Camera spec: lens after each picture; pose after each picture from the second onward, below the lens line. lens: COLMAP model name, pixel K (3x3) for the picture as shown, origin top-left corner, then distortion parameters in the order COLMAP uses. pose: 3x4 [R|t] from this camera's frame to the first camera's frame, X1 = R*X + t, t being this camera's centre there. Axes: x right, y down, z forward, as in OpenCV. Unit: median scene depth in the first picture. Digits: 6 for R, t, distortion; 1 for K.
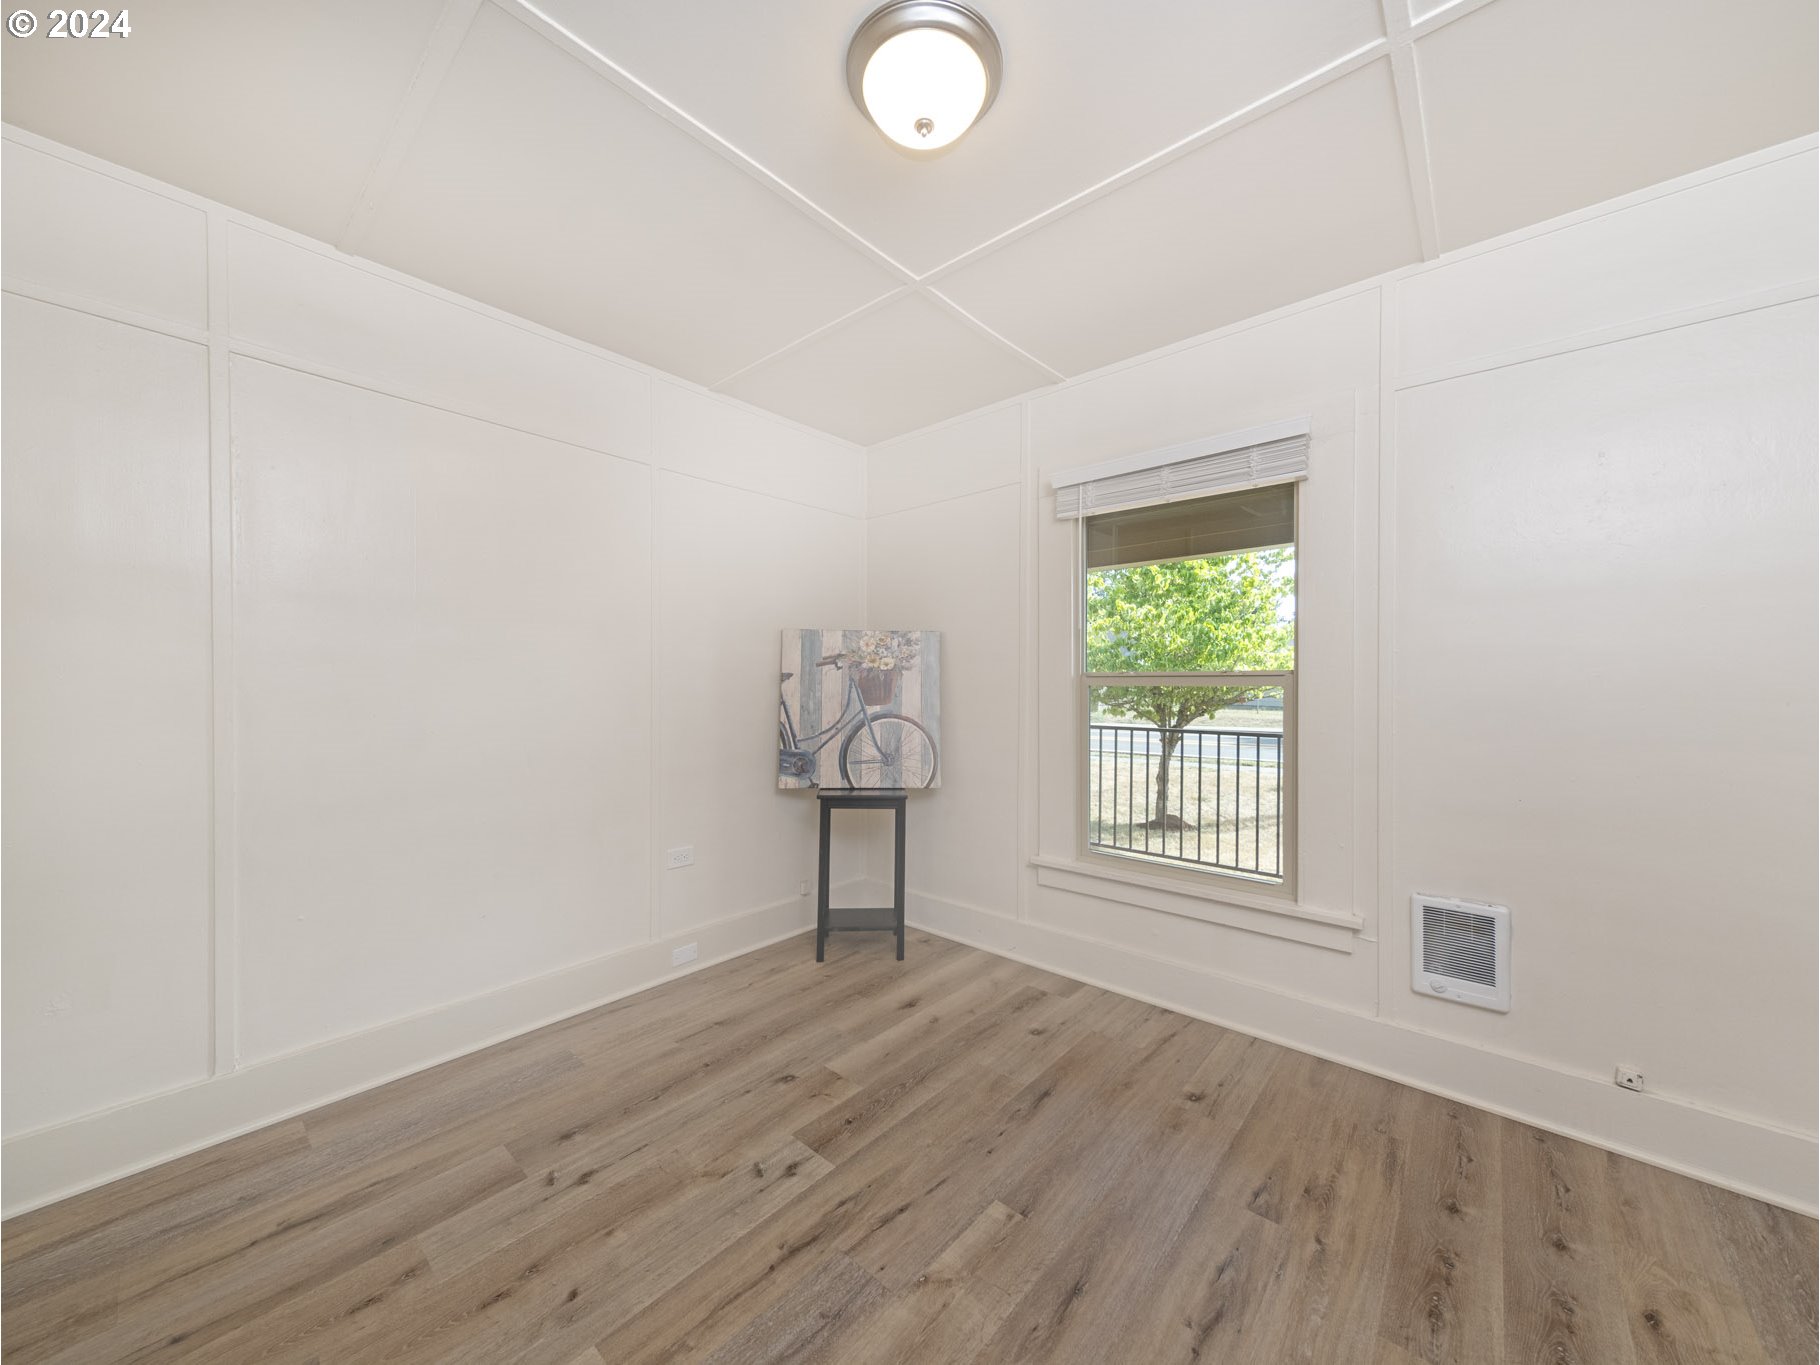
lens RADIAL K [[672.8, 0, 907.3], [0, 672.8, 686.8], [0, 0, 1]] dist [0.001798, -0.000549]
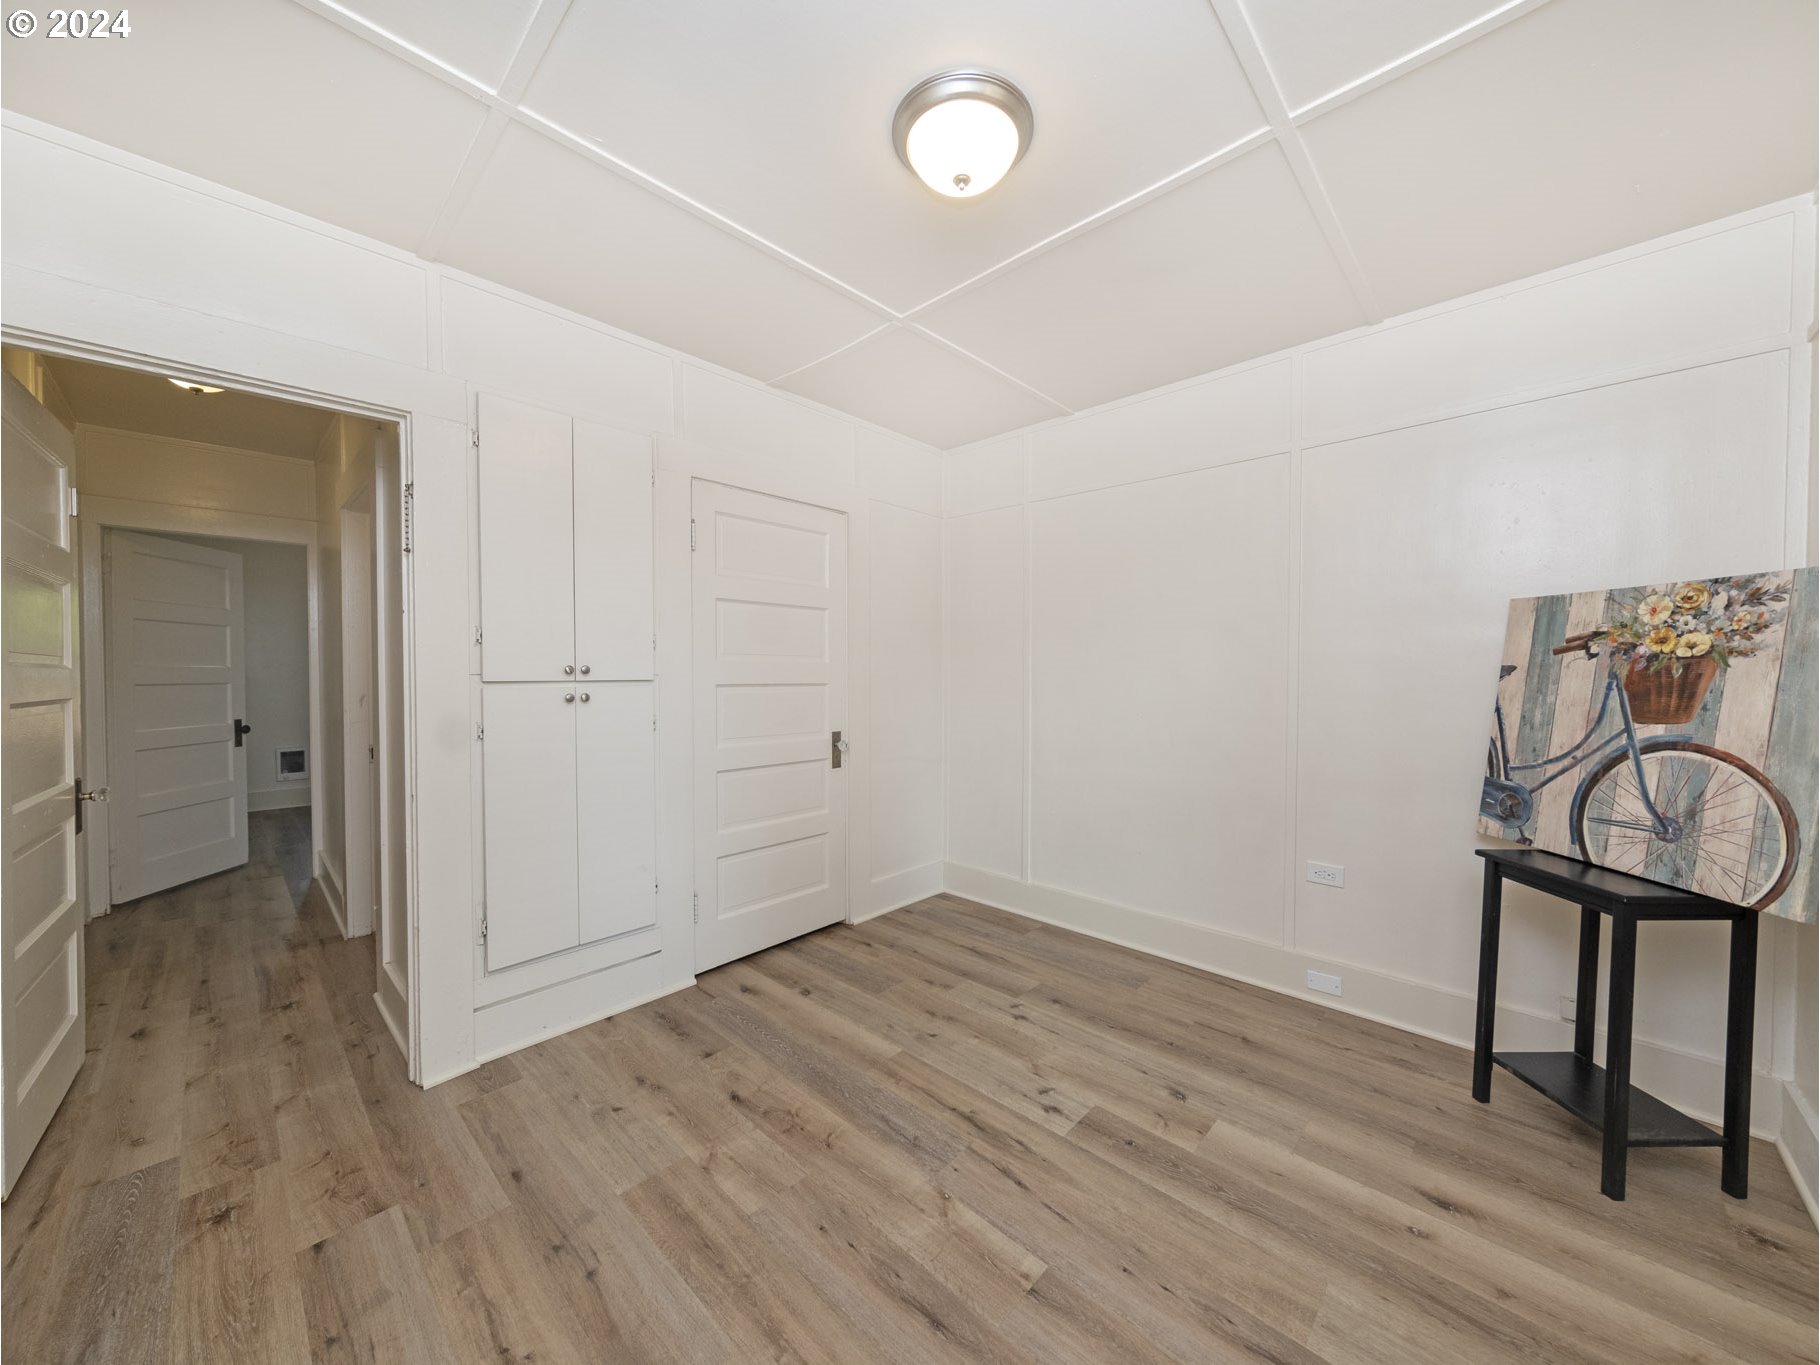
lens RADIAL K [[672.8, 0, 915.1], [0, 672.8, 688.4], [0, 0, 1]] dist [0.001798, -0.000549]
pose [[-0.045573, 0.021524, -0.998729, 0.742369], [-0.005815, 0.999745, 0.021811, -0.013041], [0.998944, 0.006801, -0.045436, 0.632257]]
